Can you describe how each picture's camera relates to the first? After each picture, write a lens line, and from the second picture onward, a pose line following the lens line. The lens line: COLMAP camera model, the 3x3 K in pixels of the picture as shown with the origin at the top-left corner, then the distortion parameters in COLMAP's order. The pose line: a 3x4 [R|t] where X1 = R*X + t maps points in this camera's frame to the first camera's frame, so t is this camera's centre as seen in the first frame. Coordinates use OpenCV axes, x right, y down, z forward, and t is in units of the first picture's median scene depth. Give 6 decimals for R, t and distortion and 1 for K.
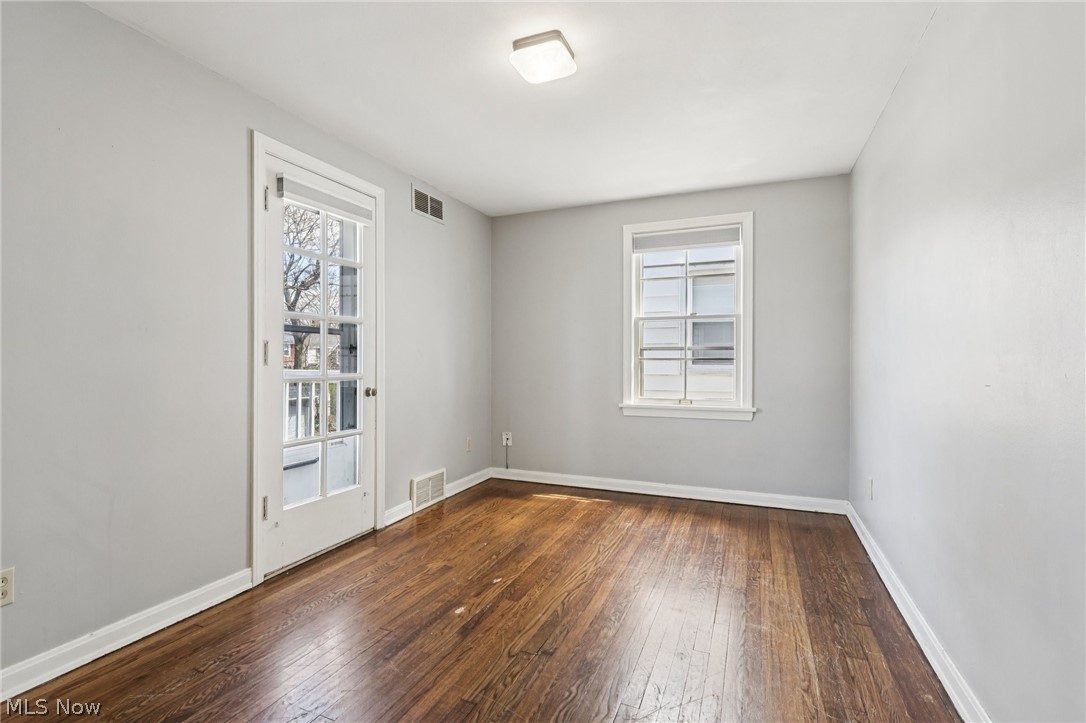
lens RADIAL K [[496.0, 0, 542.1], [0, 496.0, 353.6], [0, 0, 1]] dist [-0.002492, -0.000386]
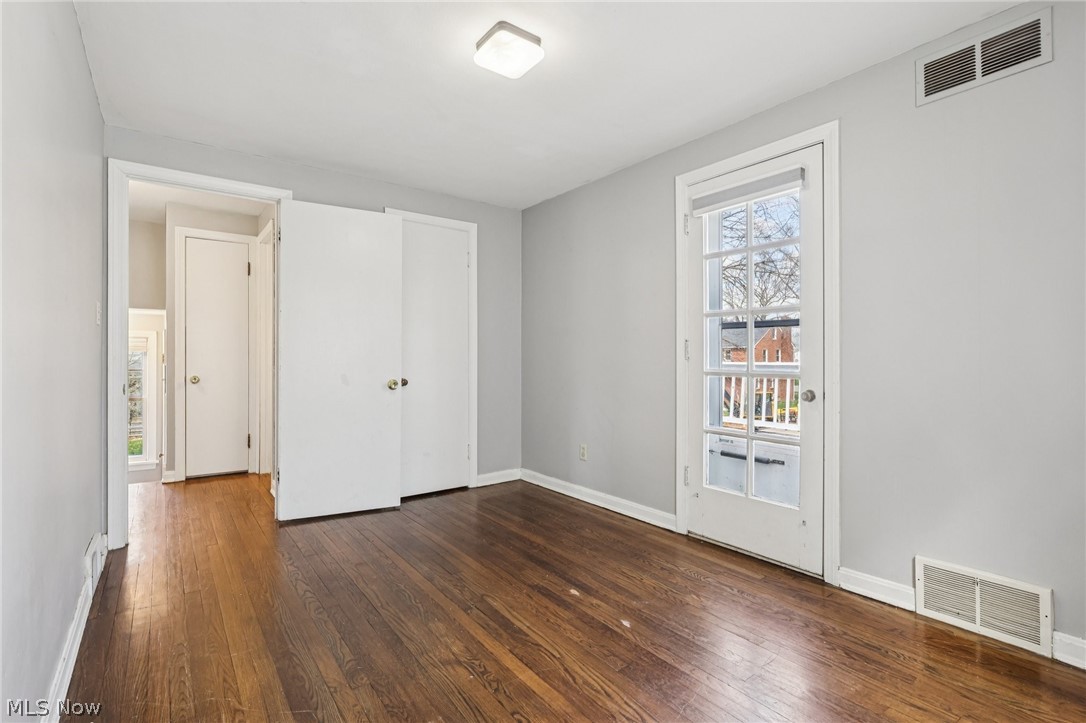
lens RADIAL K [[509.6, 0, 538.2], [0, 509.6, 356.9], [0, 0, 1]] dist [-0.001378, -0.000334]
pose [[-0.506294, -0.004428, -0.862349, 0.681545], [0.004265, 0.999962, -0.007639, 0.023606], [0.862350, -0.007545, -0.506256, 1.255309]]
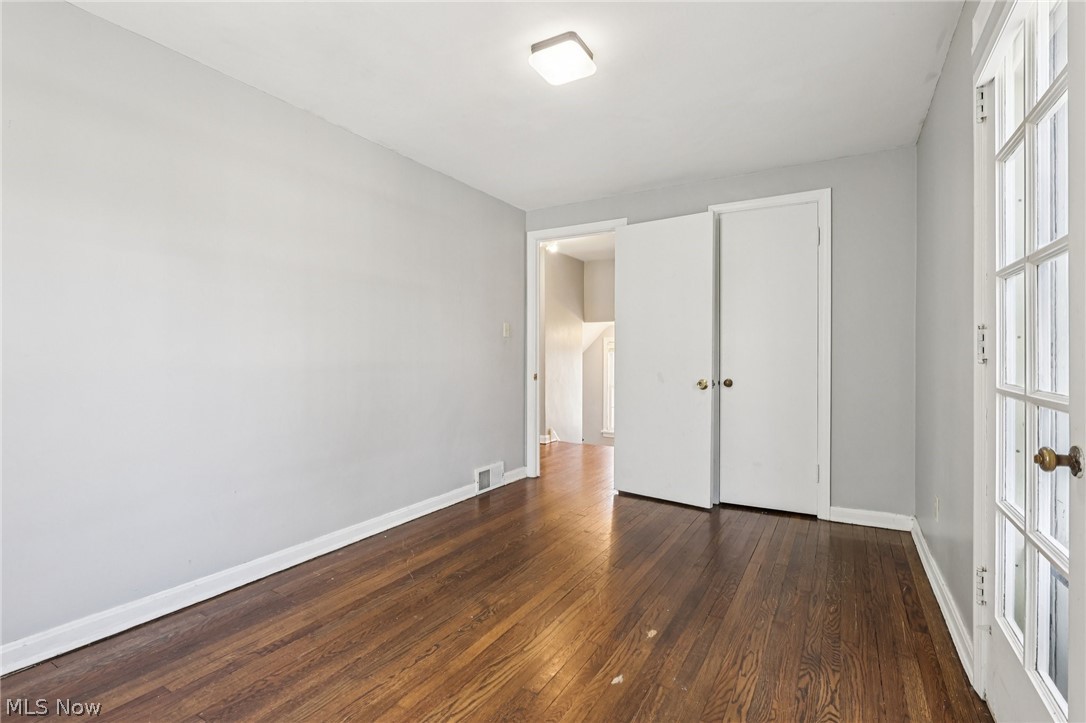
lens RADIAL K [[509.6, 0, 538.2], [0, 509.6, 356.9], [0, 0, 1]] dist [-0.001378, -0.000334]
pose [[-0.990096, -0.004799, 0.140308, -0.075621], [-0.005360, 0.999979, -0.003624, 0.020048], [-0.140287, -0.004340, -0.990101, 1.641722]]
